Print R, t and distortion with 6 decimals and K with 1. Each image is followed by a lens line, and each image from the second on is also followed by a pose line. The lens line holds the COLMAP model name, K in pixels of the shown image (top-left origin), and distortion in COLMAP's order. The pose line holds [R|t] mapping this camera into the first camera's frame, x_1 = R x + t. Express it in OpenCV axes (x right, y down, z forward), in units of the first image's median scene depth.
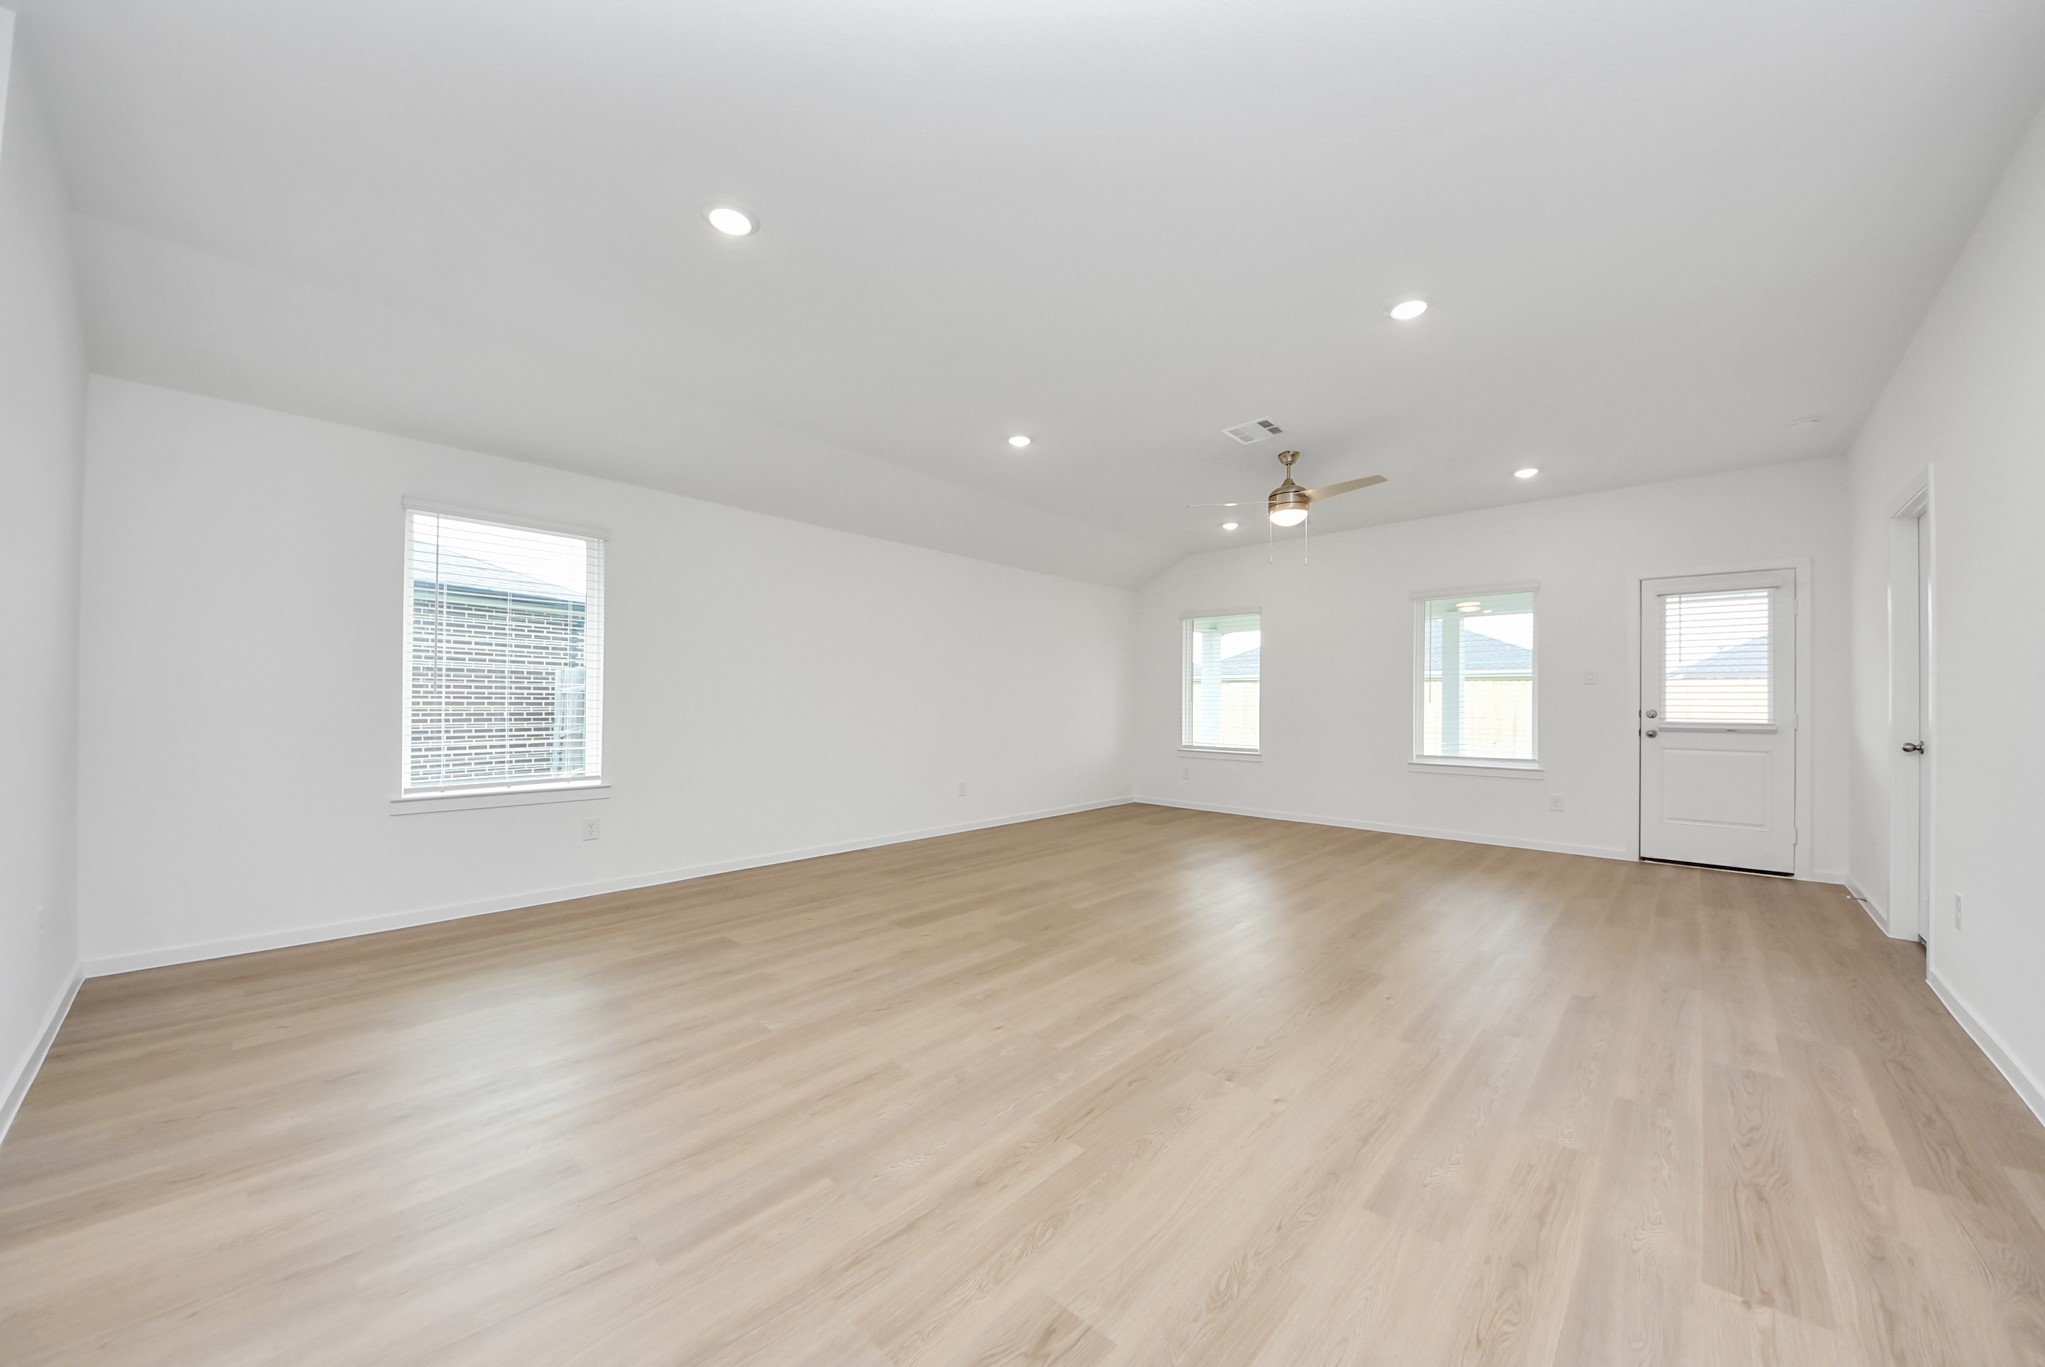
lens RADIAL K [[735.2, 0, 1015.0], [0, 735.2, 687.1], [0, 0, 1]] dist [-0.008921, -0.003027]
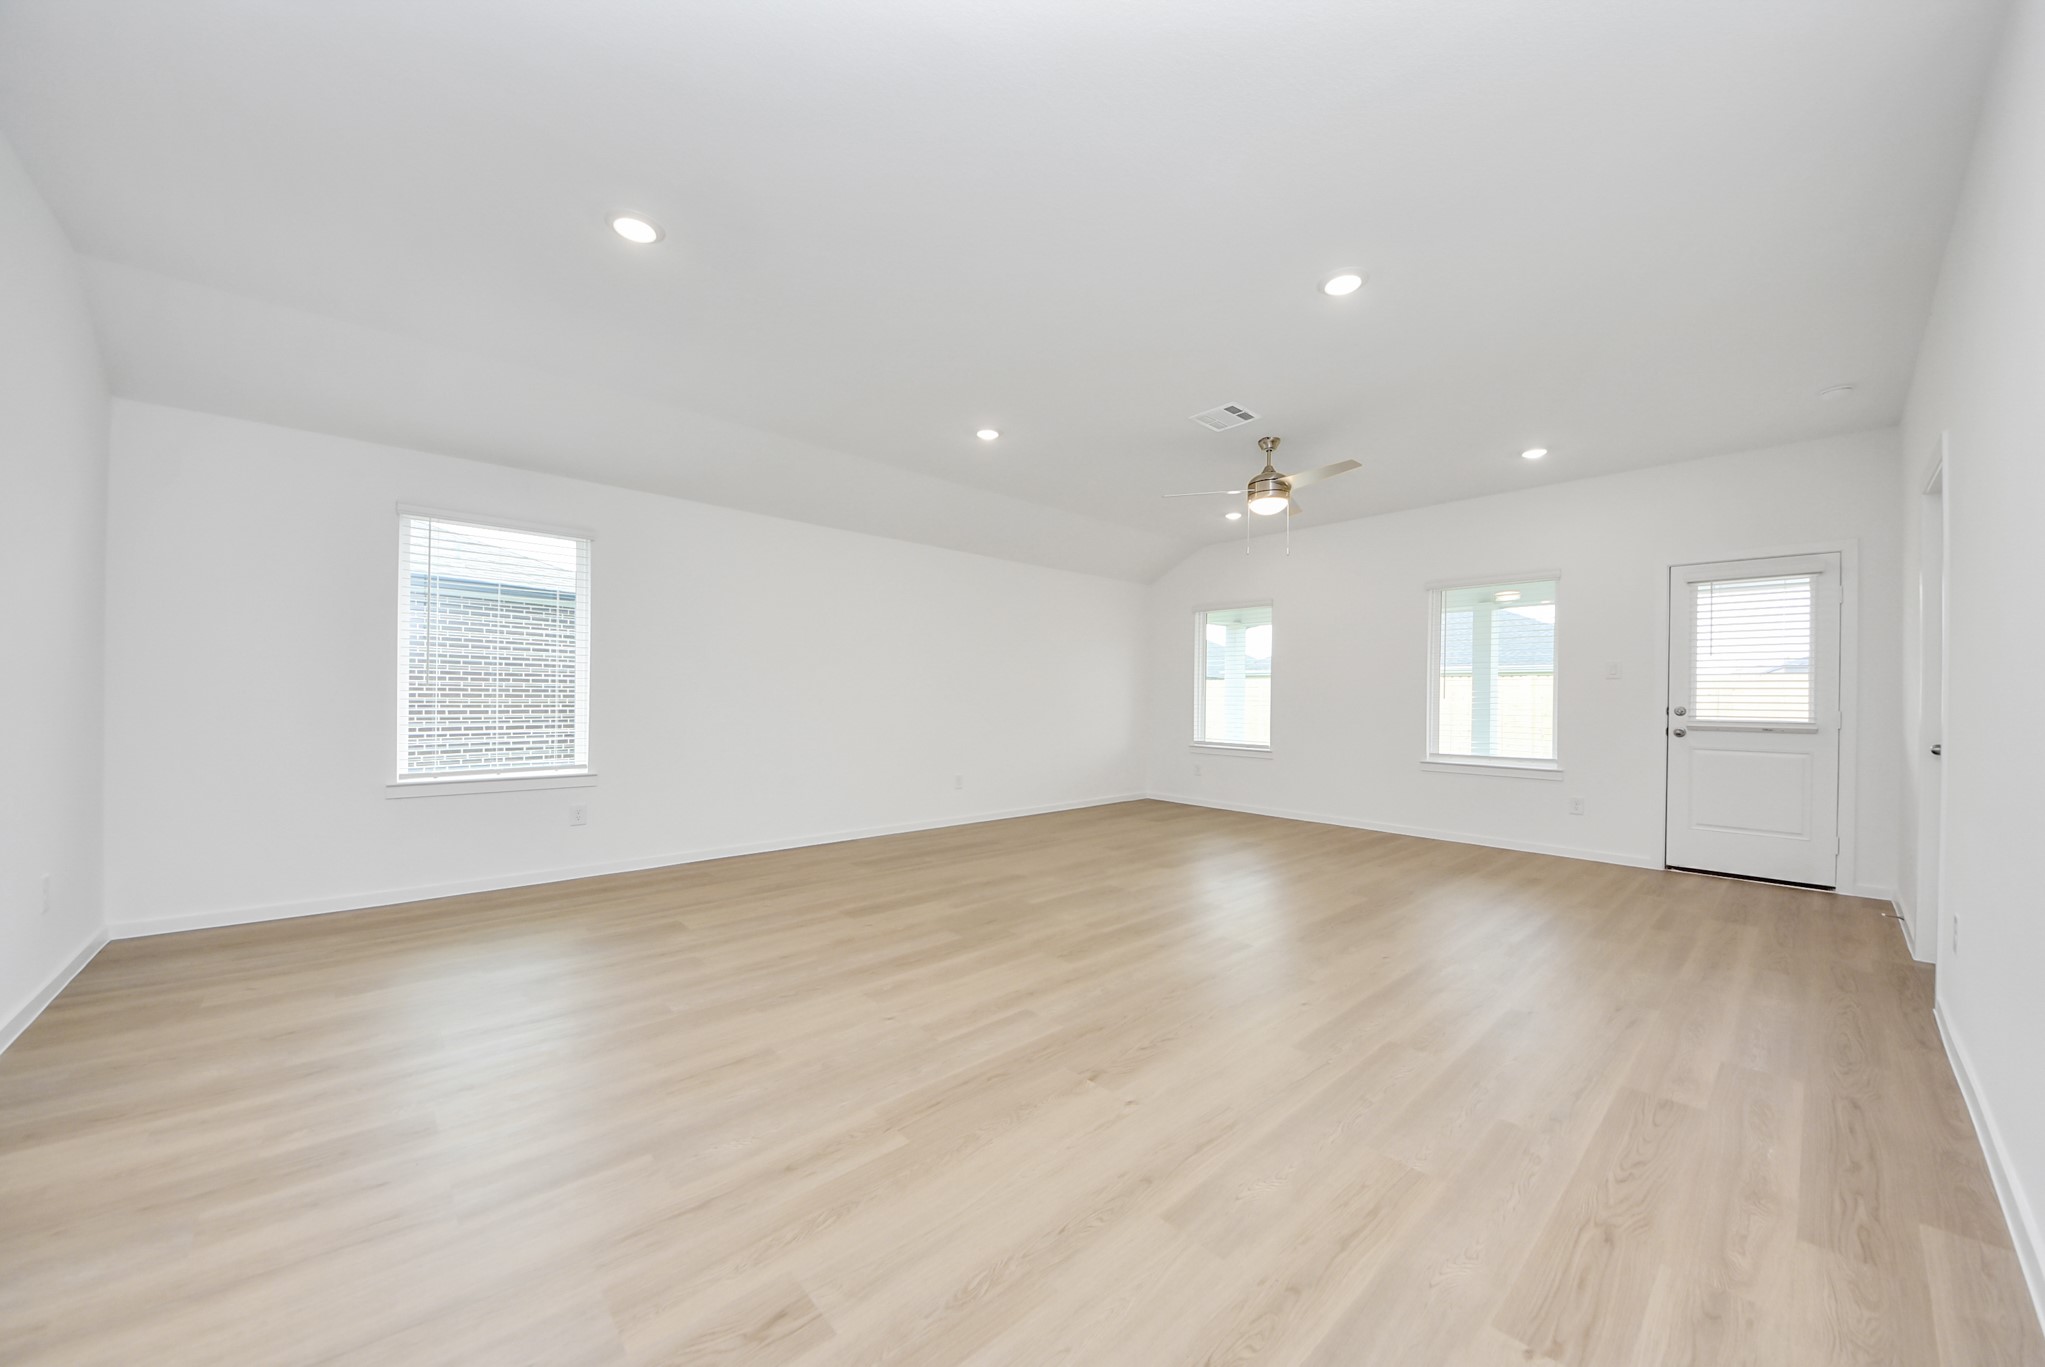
lens RADIAL K [[735.2, 0, 1032.3], [0, 735.2, 683.1], [0, 0, 1]] dist [-0.008921, -0.003027]
pose [[0.996142, 0.001707, -0.087742, 0.187988], [-0.001580, 0.999998, 0.001511, 0.001676], [0.087744, -0.001367, 0.996142, 0.009886]]
